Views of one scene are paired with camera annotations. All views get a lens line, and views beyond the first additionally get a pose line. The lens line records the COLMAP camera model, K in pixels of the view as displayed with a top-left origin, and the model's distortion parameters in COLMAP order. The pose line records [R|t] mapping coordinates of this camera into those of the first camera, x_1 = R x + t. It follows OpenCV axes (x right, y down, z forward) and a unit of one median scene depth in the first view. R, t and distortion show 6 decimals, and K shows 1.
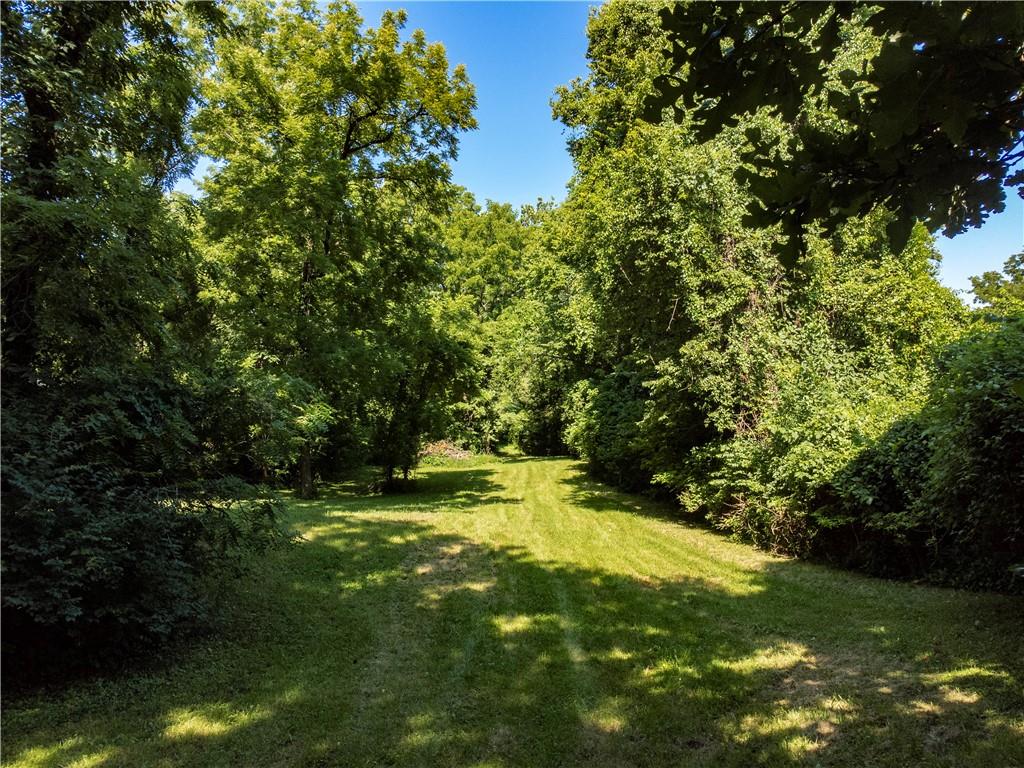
lens RADIAL K [[759.9, 0, 508.7], [0, 759.9, 385.2], [0, 0, 1]] dist [0.011387, 0.003881]
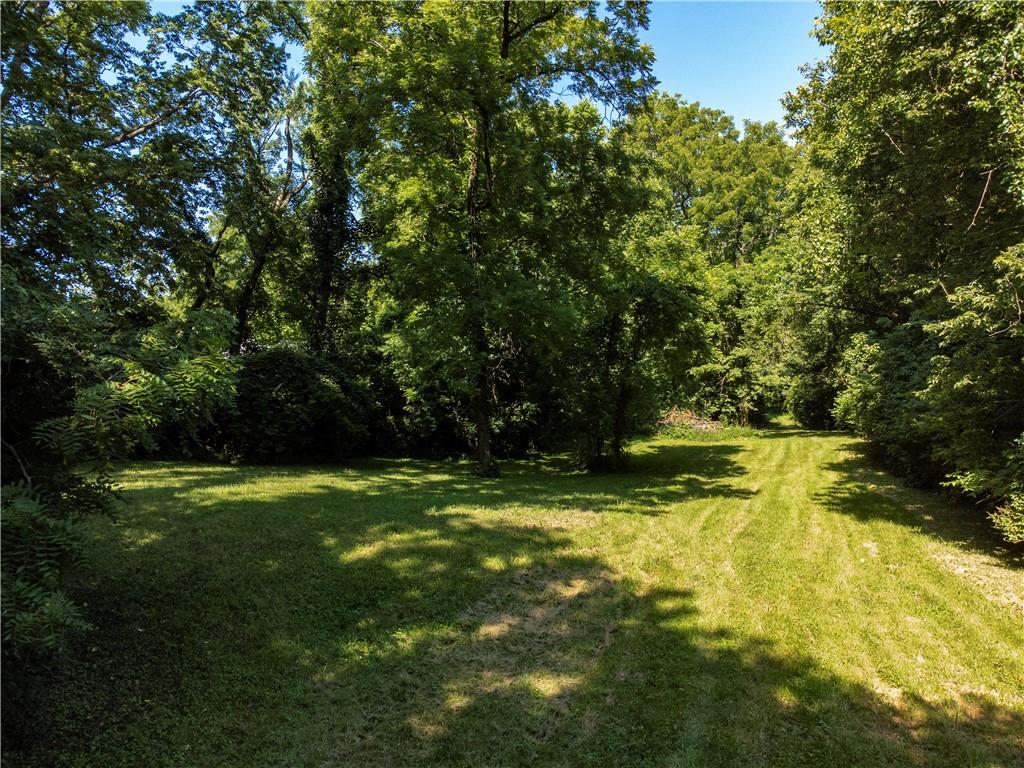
lens RADIAL K [[759.9, 0, 517.6], [0, 759.9, 386.4], [0, 0, 1]] dist [0.011387, 0.003881]
pose [[0.935365, 0.005476, -0.353640, 0.052524], [0.011460, 0.998886, 0.045778, 0.008154], [0.353497, -0.046872, 0.934261, 0.188157]]
